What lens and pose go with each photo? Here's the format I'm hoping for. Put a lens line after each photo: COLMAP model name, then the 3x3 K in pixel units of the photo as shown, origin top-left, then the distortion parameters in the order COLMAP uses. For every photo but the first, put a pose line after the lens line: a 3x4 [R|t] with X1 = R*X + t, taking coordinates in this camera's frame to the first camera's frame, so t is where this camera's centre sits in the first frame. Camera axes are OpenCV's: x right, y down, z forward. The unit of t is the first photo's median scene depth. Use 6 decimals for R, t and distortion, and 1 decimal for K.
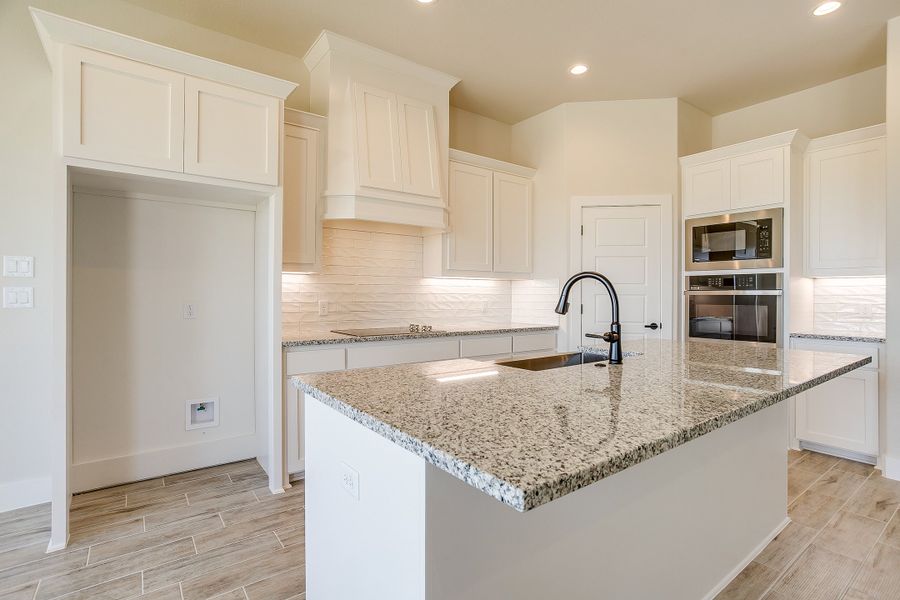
lens RADIAL K [[440.3, 0, 454.1], [0, 440.3, 296.3], [0, 0, 1]] dist [-0.049926, 0.035817]
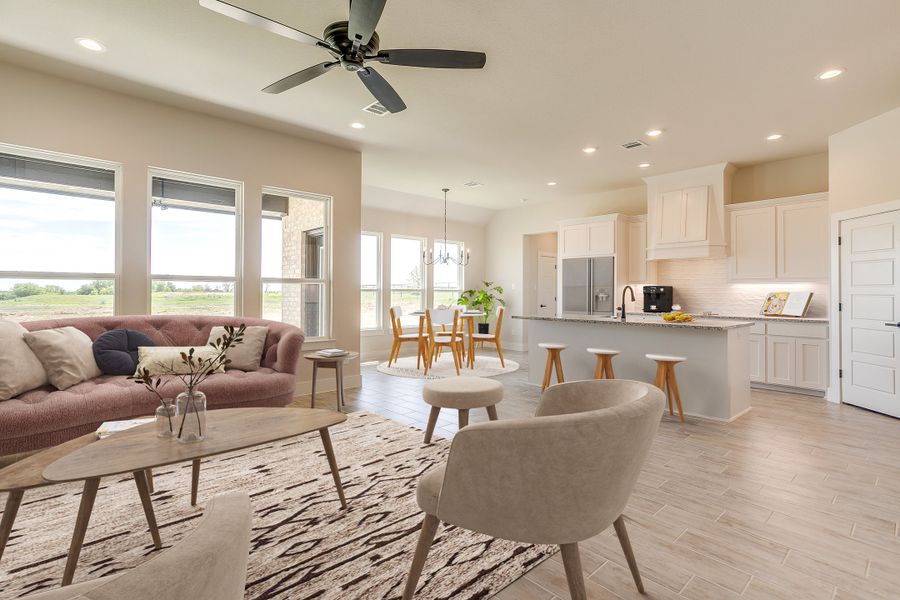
lens RADIAL K [[445.9, 0, 454.0], [0, 445.9, 292.2], [0, 0, 1]] dist [-0.000561, 0.021016]
pose [[0.114502, -0.003960, -0.993415, 1.484234], [-0.008462, 0.999952, -0.004961, 0.004338], [0.993387, 0.008975, 0.114463, -0.189757]]
